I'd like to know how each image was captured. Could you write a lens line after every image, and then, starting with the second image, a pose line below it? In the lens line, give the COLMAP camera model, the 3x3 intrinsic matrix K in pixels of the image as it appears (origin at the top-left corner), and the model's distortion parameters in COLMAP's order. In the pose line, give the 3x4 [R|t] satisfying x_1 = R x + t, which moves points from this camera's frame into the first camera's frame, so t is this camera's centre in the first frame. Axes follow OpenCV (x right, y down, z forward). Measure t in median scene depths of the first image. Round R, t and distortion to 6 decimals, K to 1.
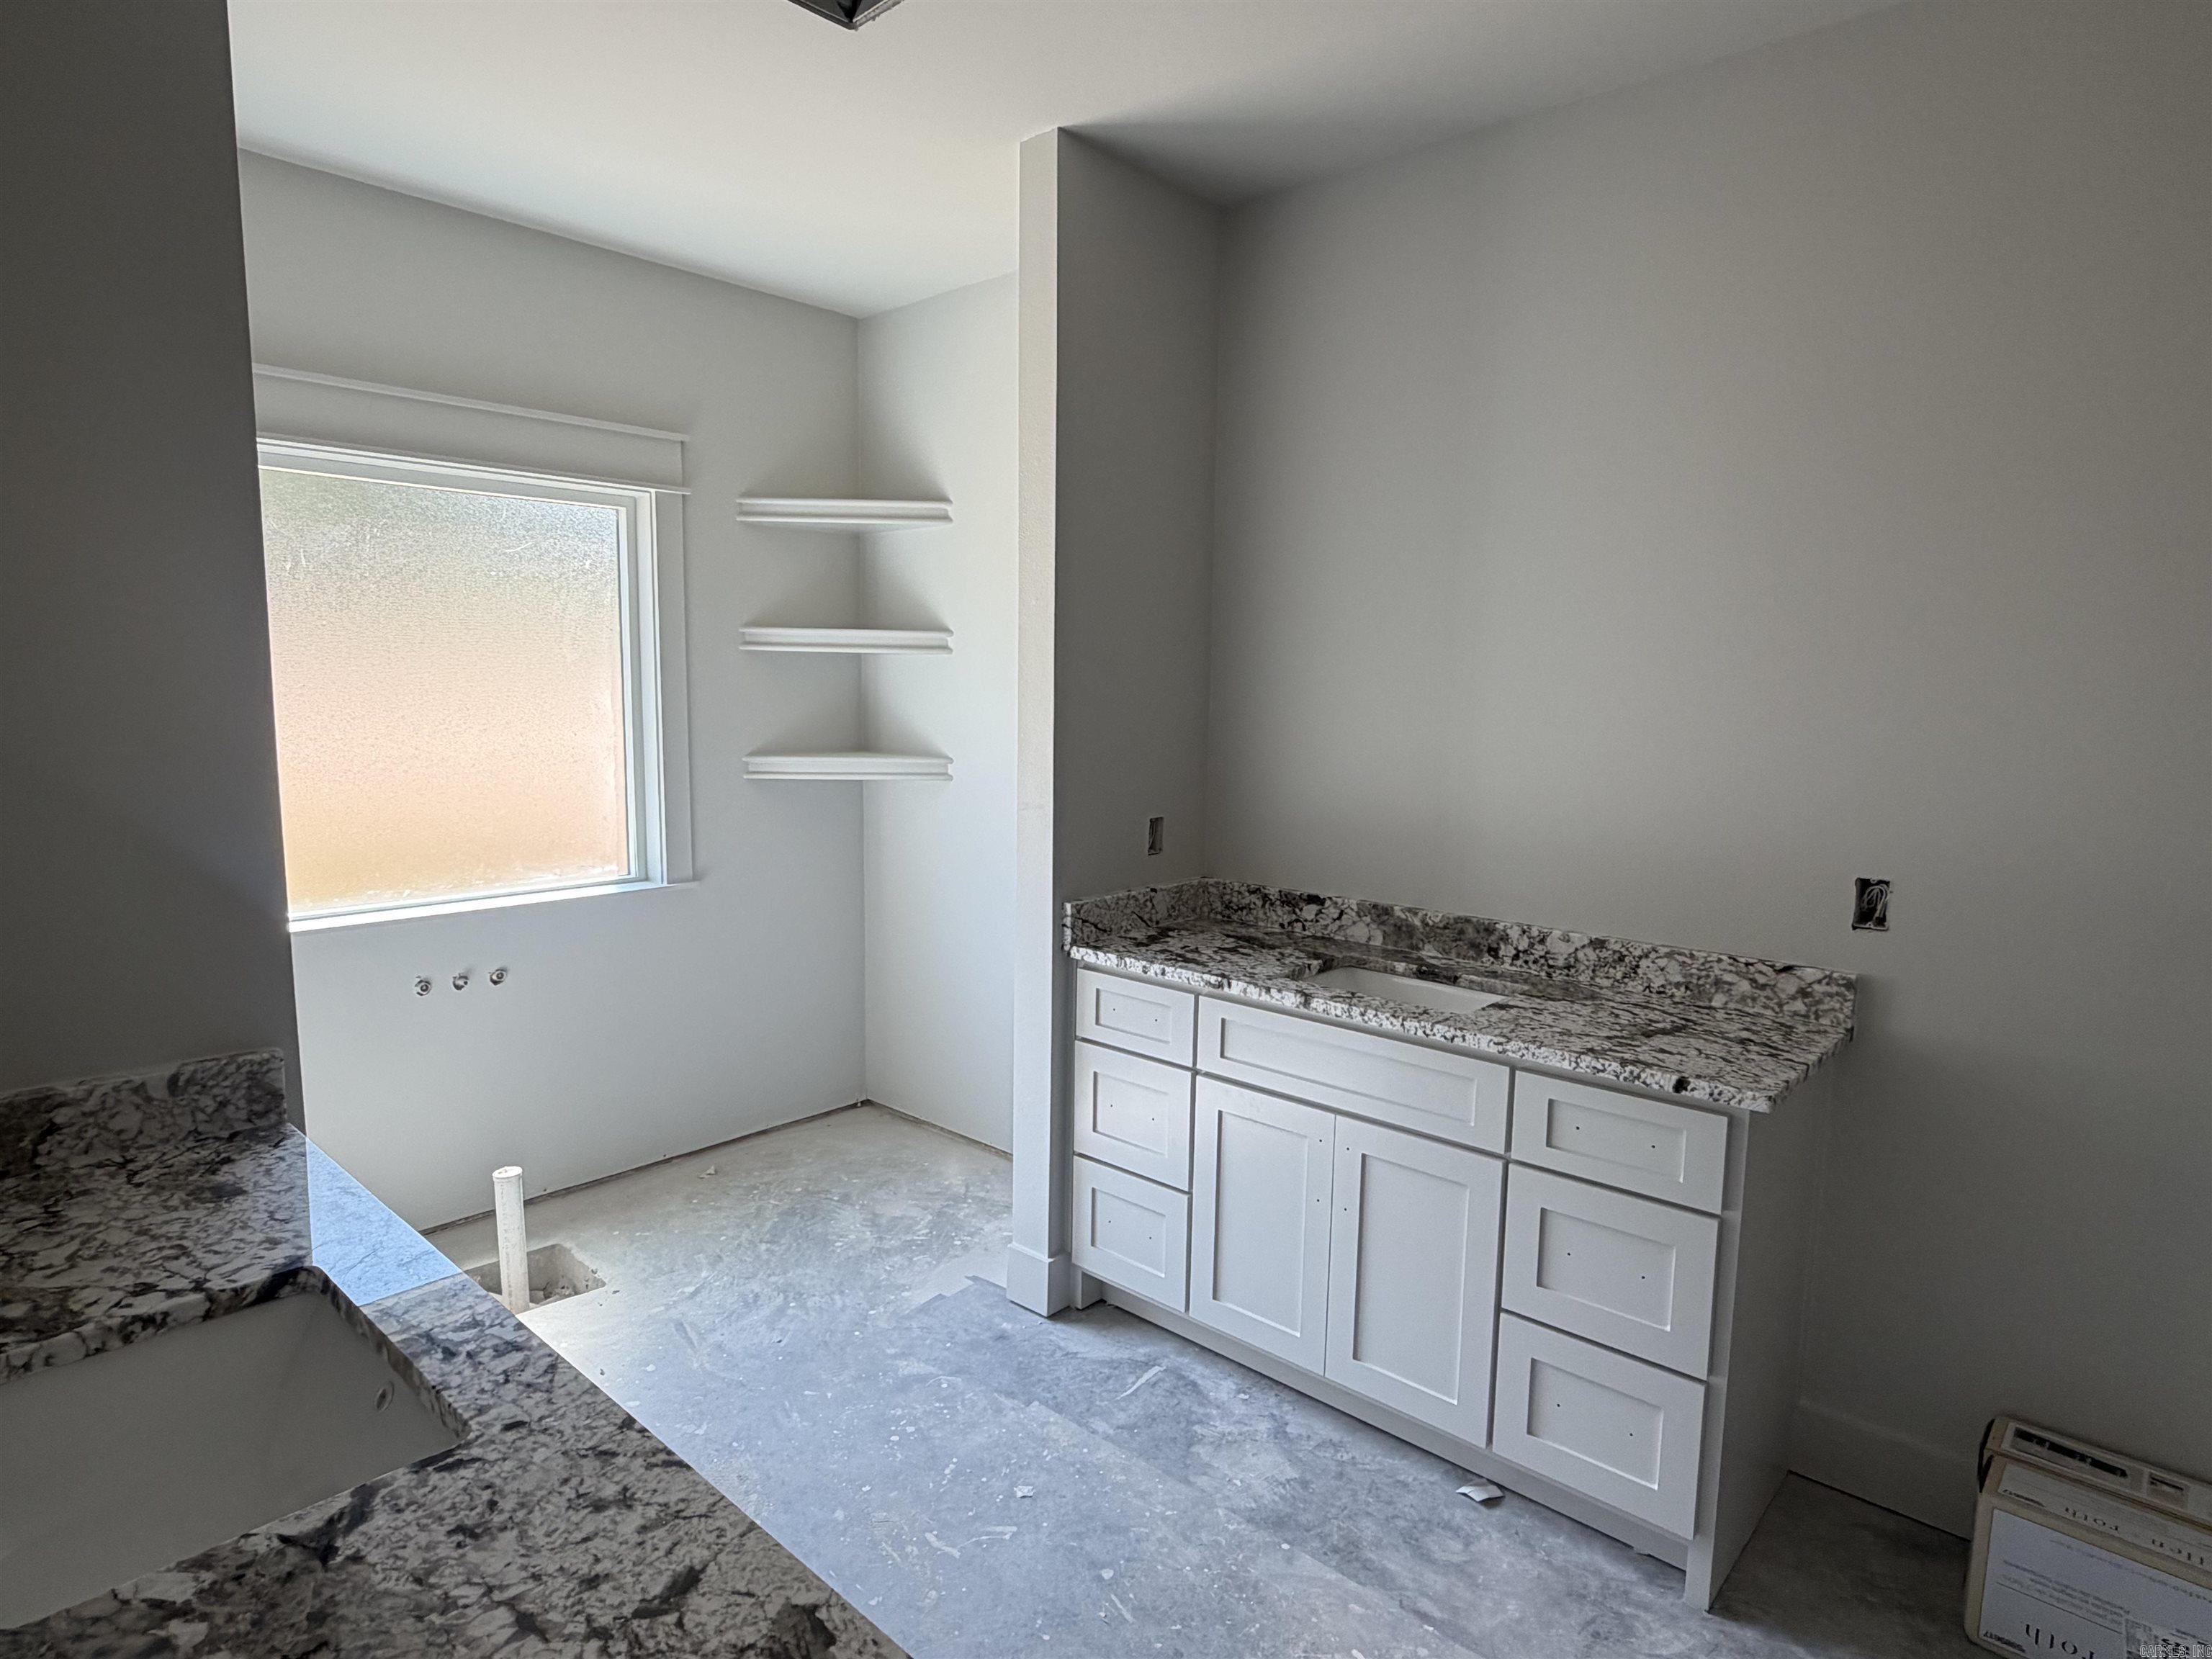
lens RADIAL K [[1239.7, 0, 1103.8], [0, 1239.7, 832.8], [0, 0, 1]] dist [0.001178, 0.000319]
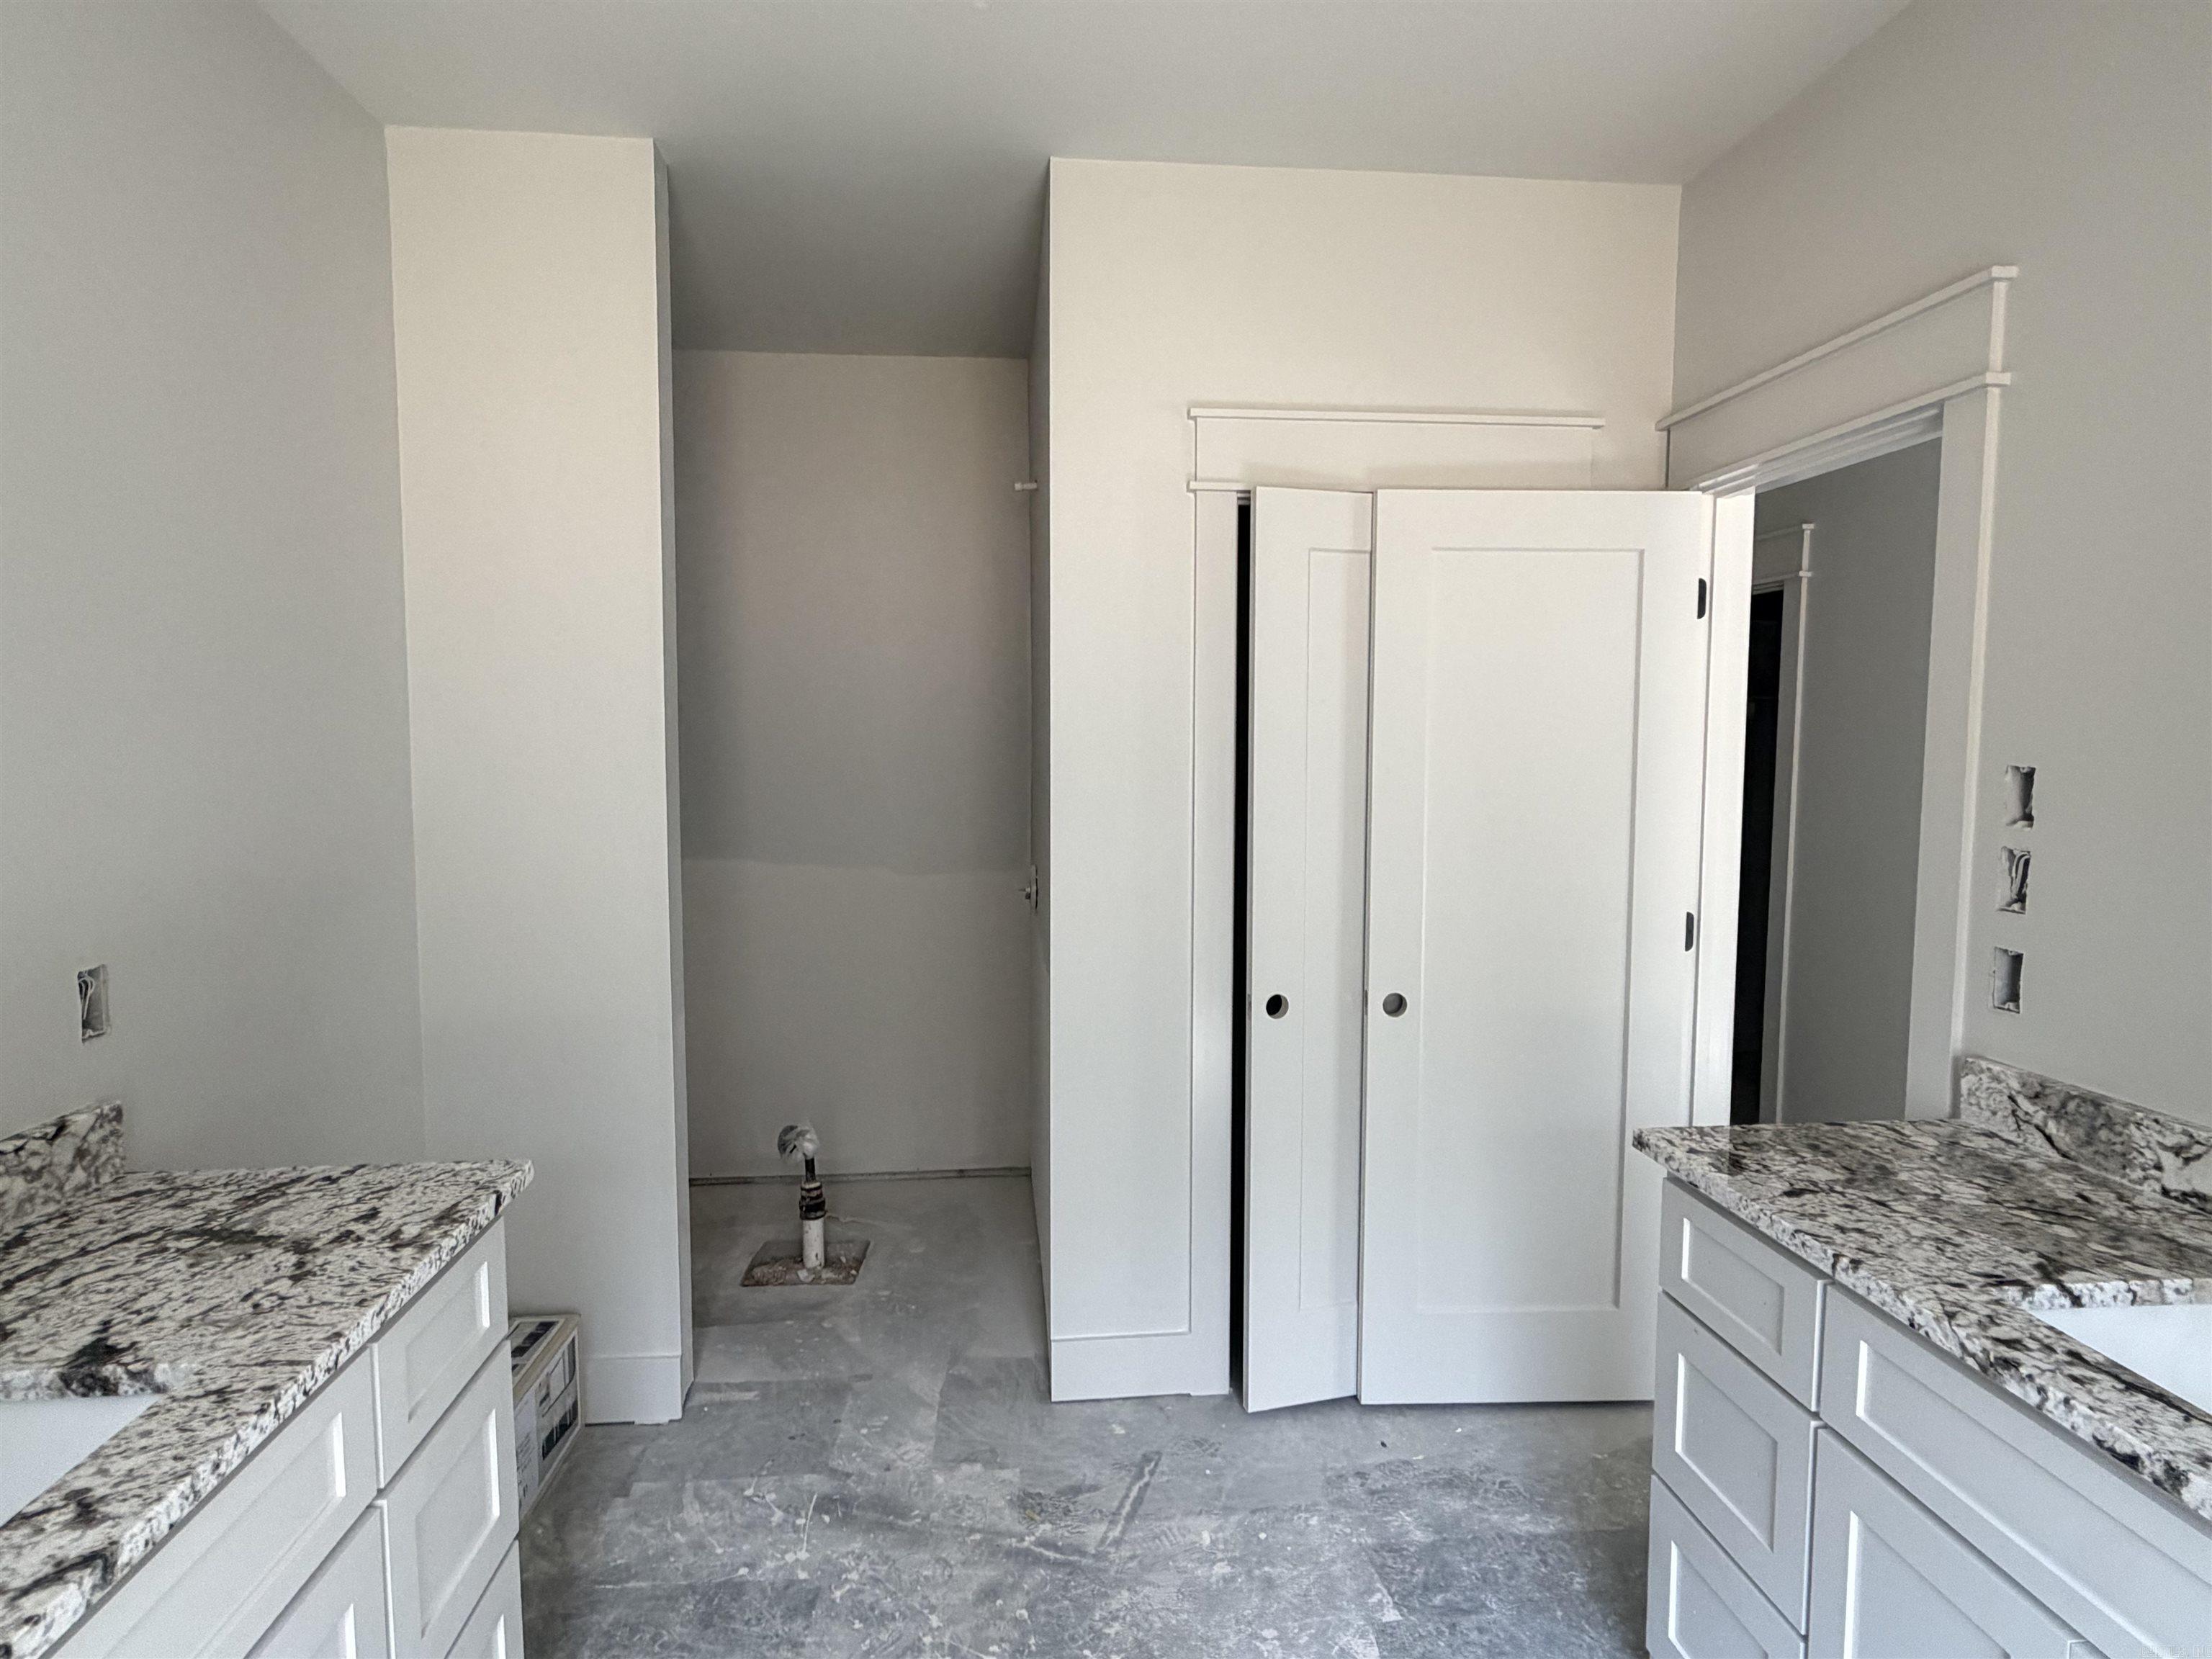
lens RADIAL K [[1239.7, 0, 1104.2], [0, 1239.7, 830.2], [0, 0, 1]] dist [0.001178, 0.000319]
pose [[-0.735951, -0.065057, 0.673902, -0.312895], [0.074853, 0.981452, 0.176492, -0.130583], [-0.672884, 0.180333, -0.717431, 1.150043]]
